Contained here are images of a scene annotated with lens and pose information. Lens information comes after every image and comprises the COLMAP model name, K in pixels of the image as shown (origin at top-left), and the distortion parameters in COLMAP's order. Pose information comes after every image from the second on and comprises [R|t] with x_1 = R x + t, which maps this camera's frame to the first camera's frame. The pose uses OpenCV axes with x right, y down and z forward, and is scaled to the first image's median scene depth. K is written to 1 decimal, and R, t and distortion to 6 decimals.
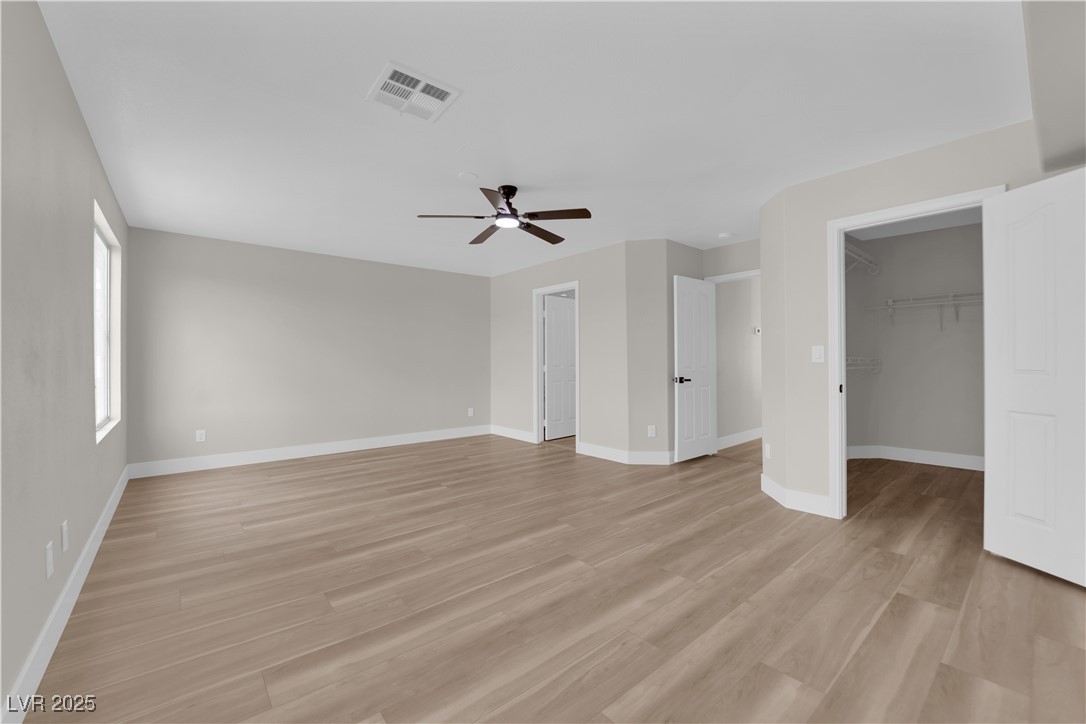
lens RADIAL K [[433.0, 0, 542.0], [0, 433.0, 359.2], [0, 0, 1]] dist [-0.016295, 0.000054]
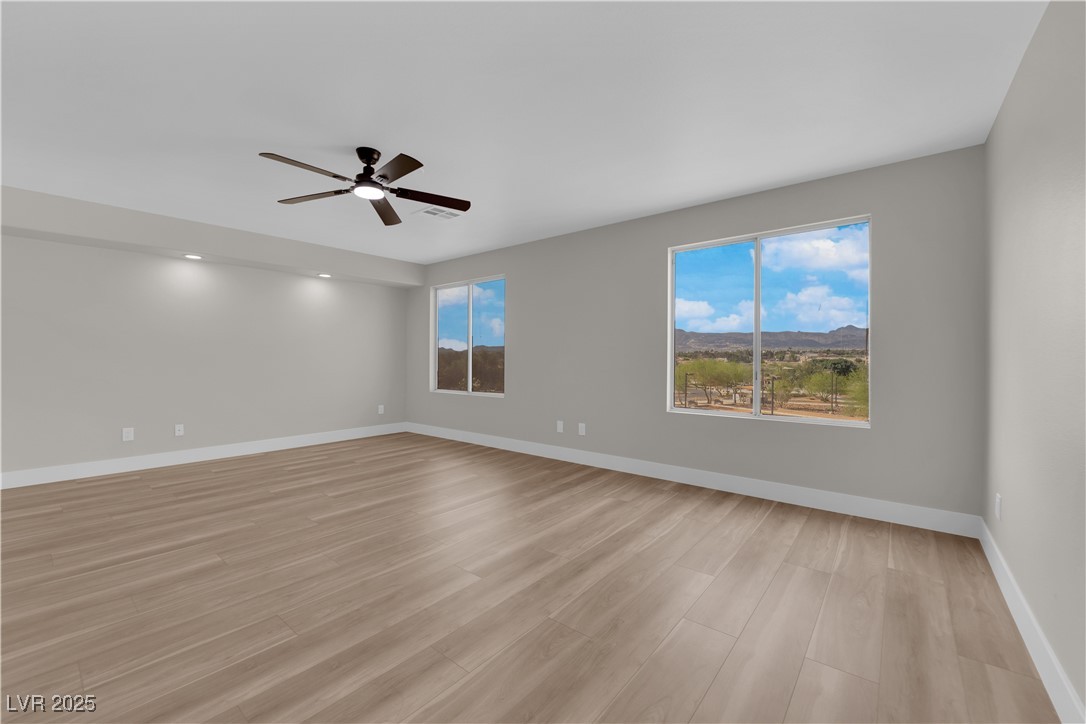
lens RADIAL K [[433.0, 0, 542.0], [0, 433.0, 359.2], [0, 0, 1]] dist [-0.016295, 0.000054]
pose [[-0.982734, 0.002378, -0.185008, -0.305705], [0.003206, 0.999986, -0.004177, 0.017916], [0.184996, -0.004698, -0.982728, 2.262099]]
